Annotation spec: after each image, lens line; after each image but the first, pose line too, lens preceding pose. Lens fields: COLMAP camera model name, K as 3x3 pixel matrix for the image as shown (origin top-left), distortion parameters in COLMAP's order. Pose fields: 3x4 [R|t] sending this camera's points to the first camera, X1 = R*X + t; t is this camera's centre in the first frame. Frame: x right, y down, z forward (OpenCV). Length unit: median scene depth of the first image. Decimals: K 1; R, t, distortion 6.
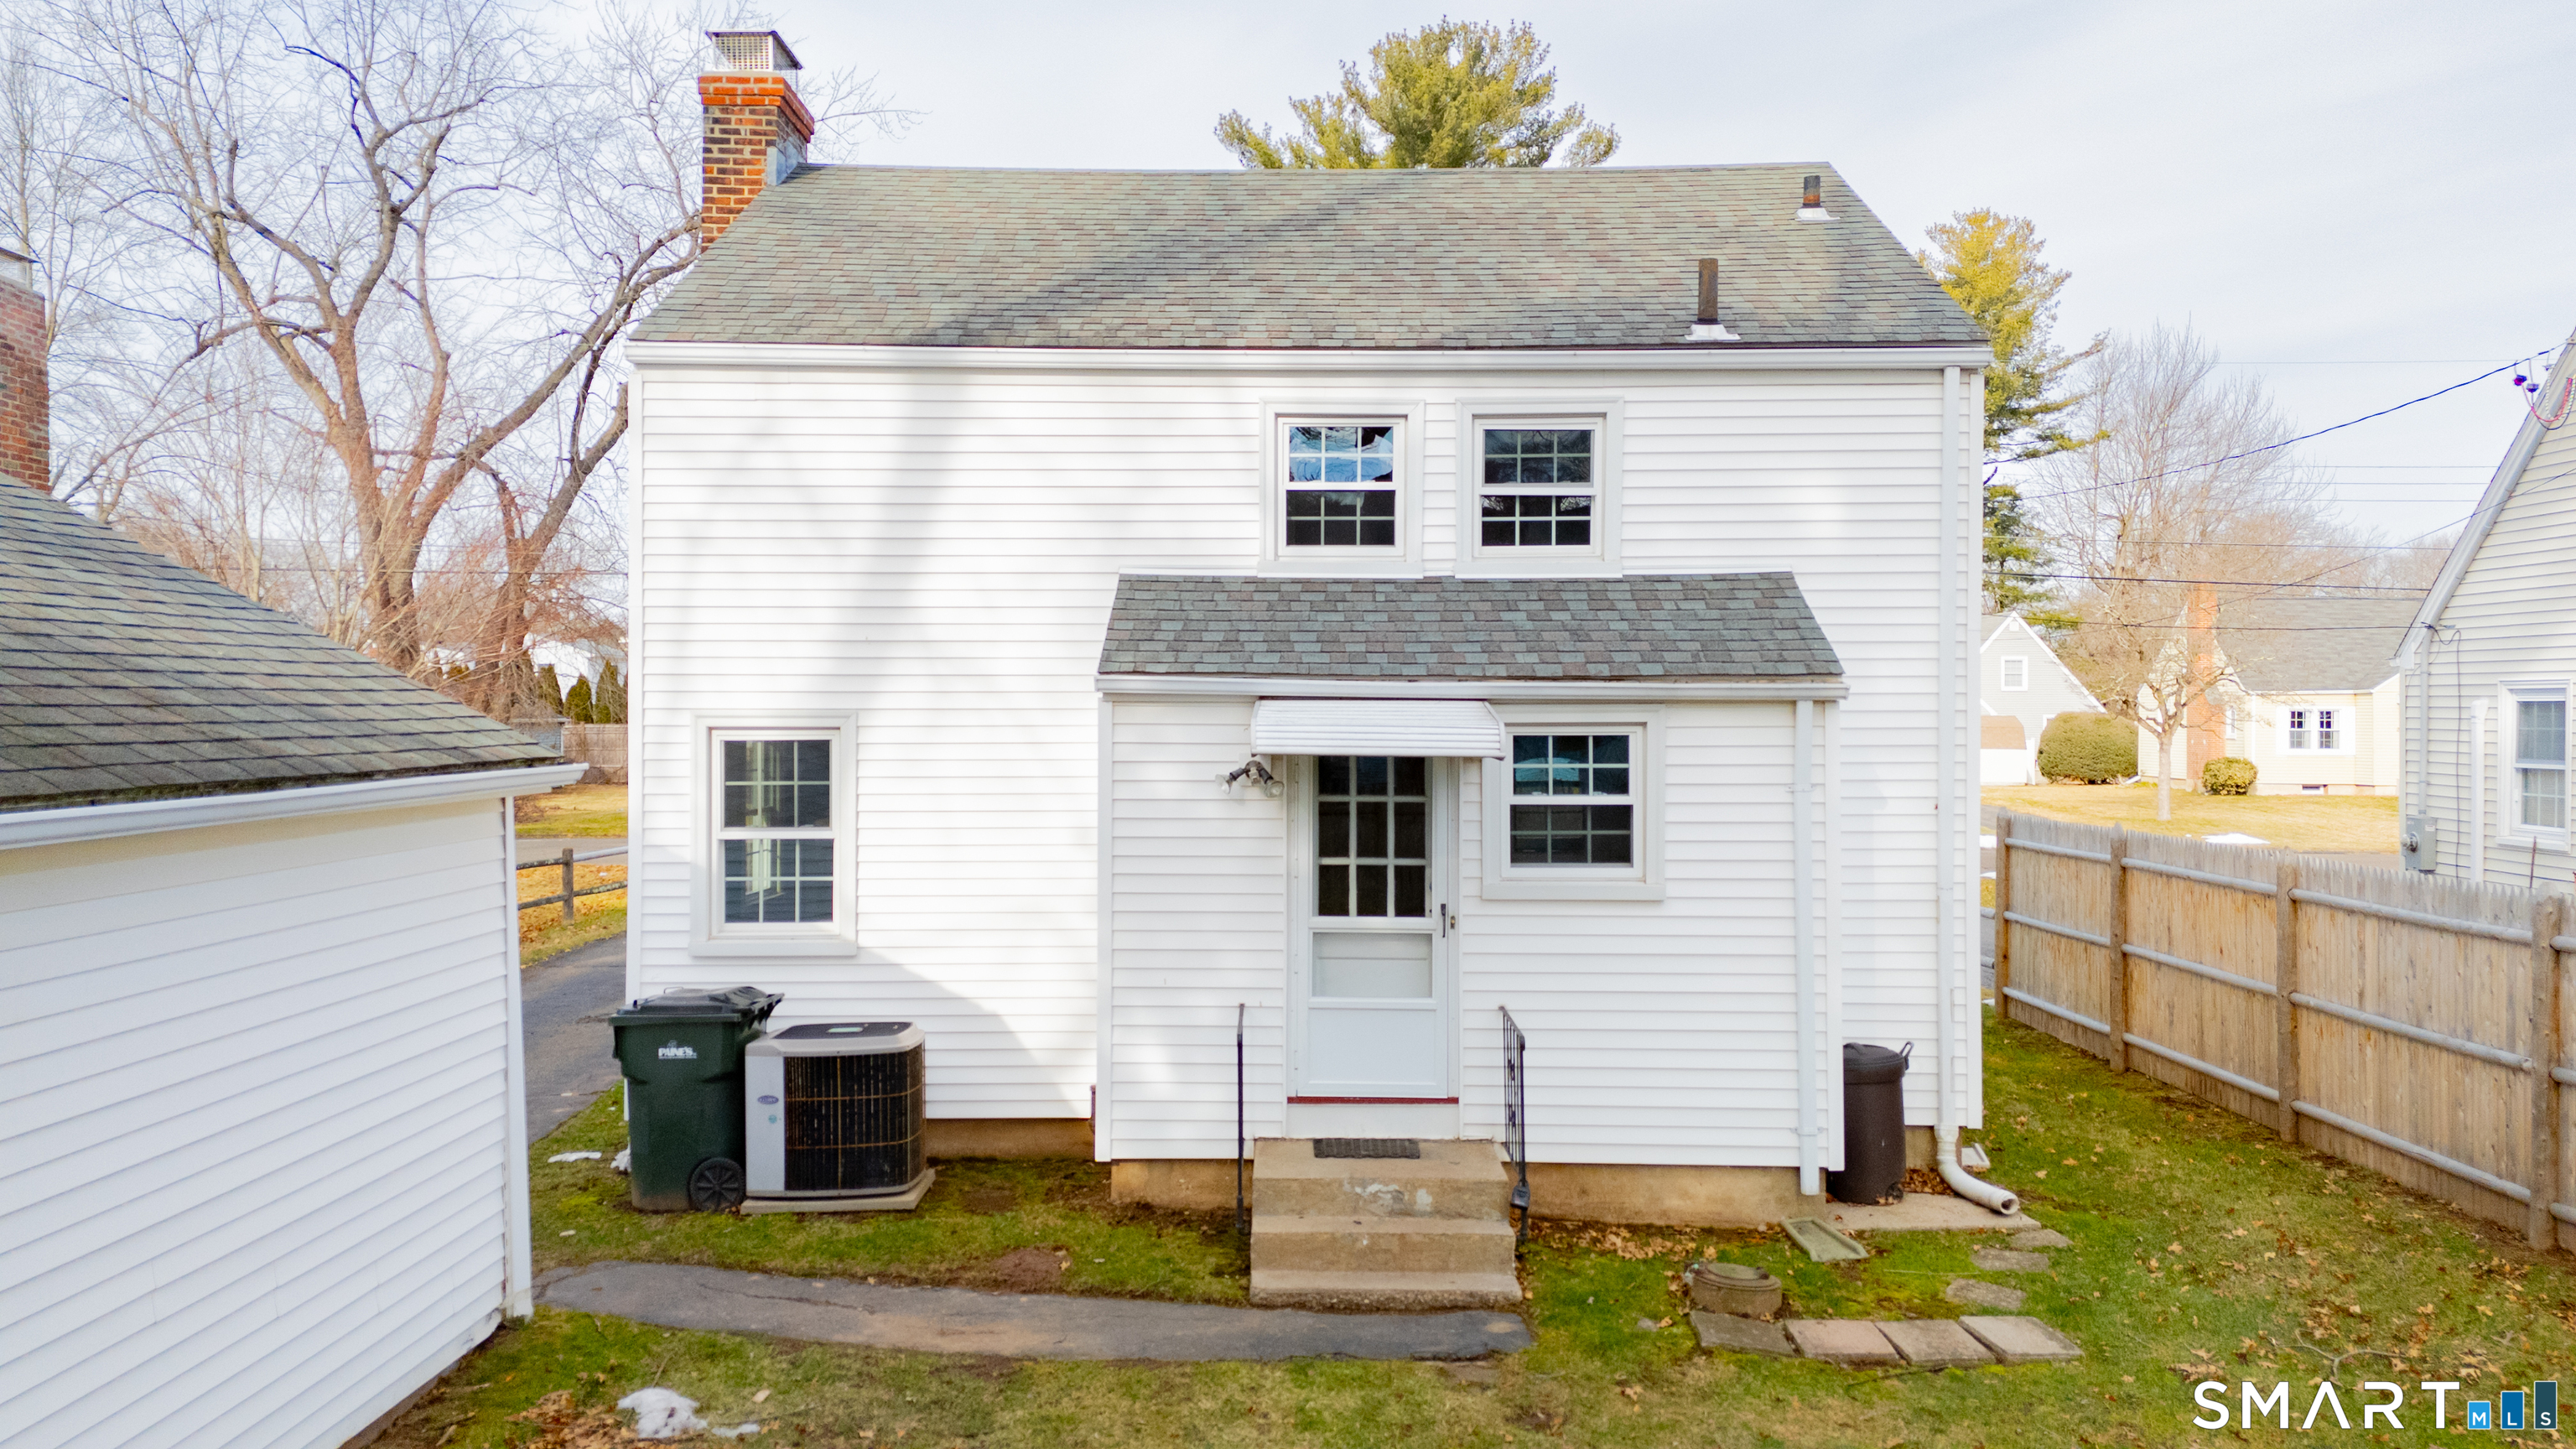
lens RADIAL K [[1877.7, 0, 1279.8], [0, 1877.7, 705.7], [0, 0, 1]] dist [0.099732, -0.100266]
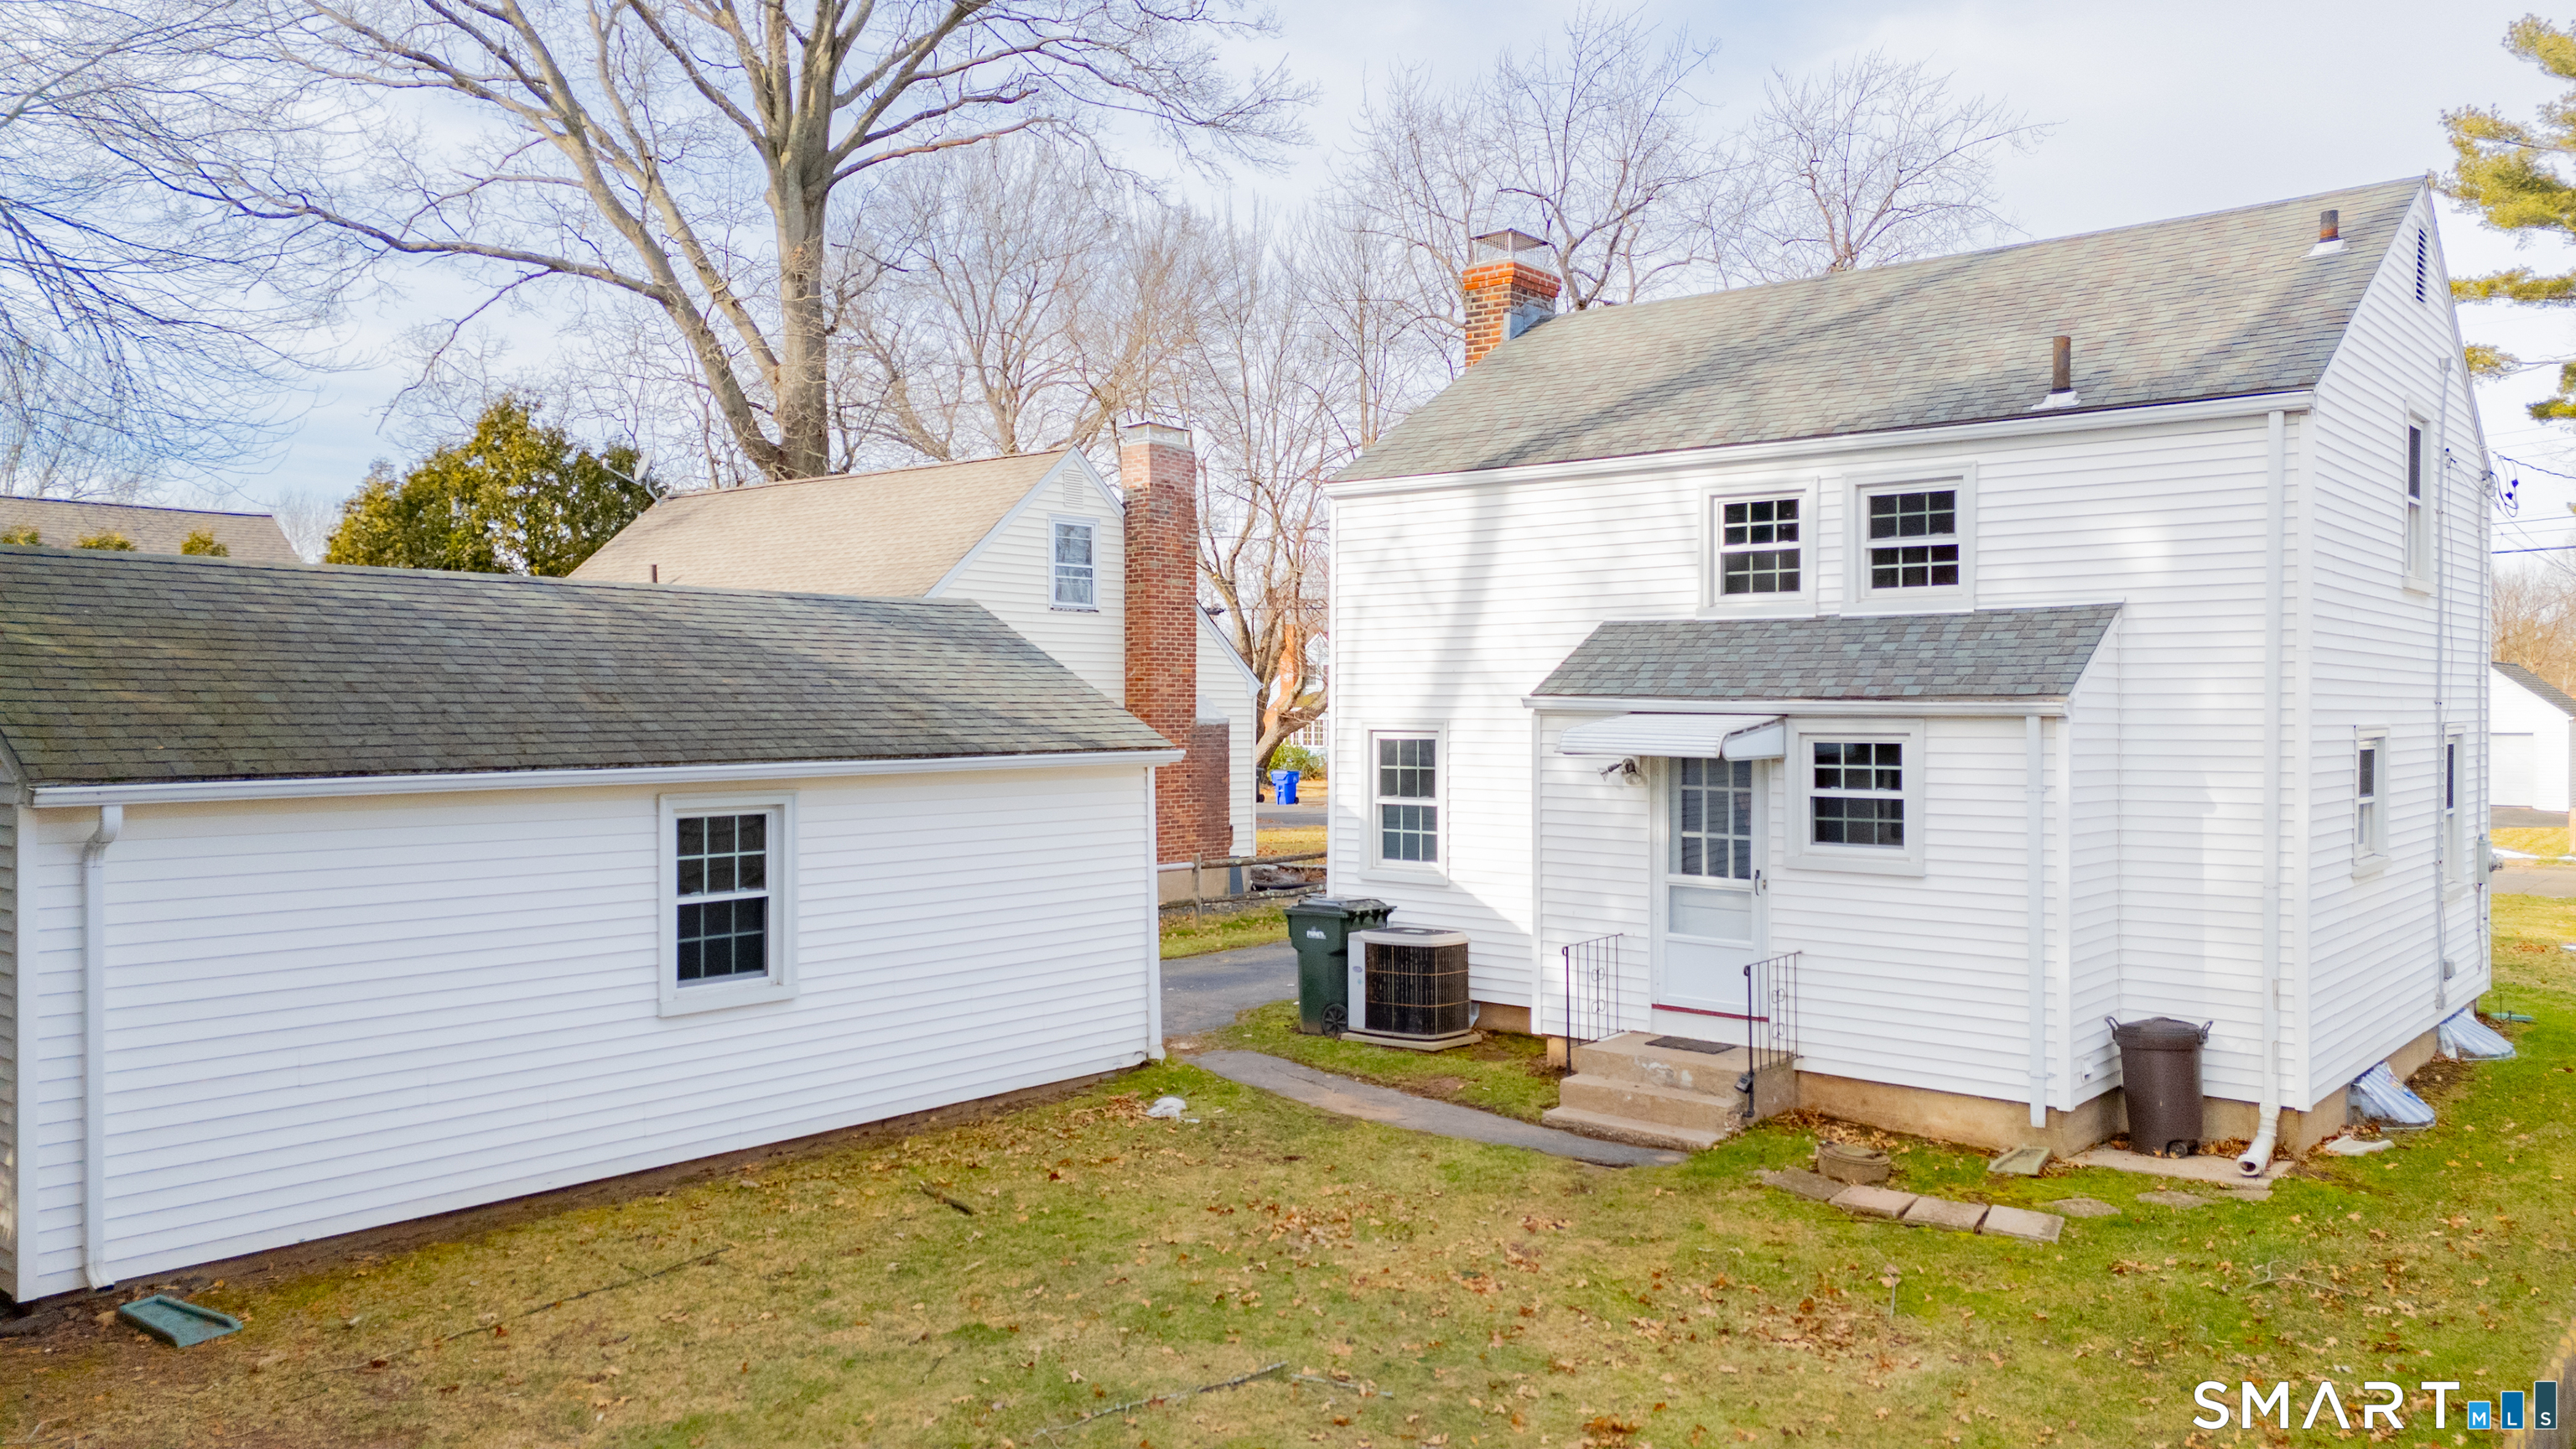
lens RADIAL K [[1877.7, 0, 1279.8], [0, 1877.7, 705.7], [0, 0, 1]] dist [0.099732, -0.100266]
pose [[0.769319, 0.000679, -0.638864, 0.665764], [0.000029, 0.999999, 0.001098, -0.010628], [0.638865, -0.000864, 0.769319, -0.228996]]
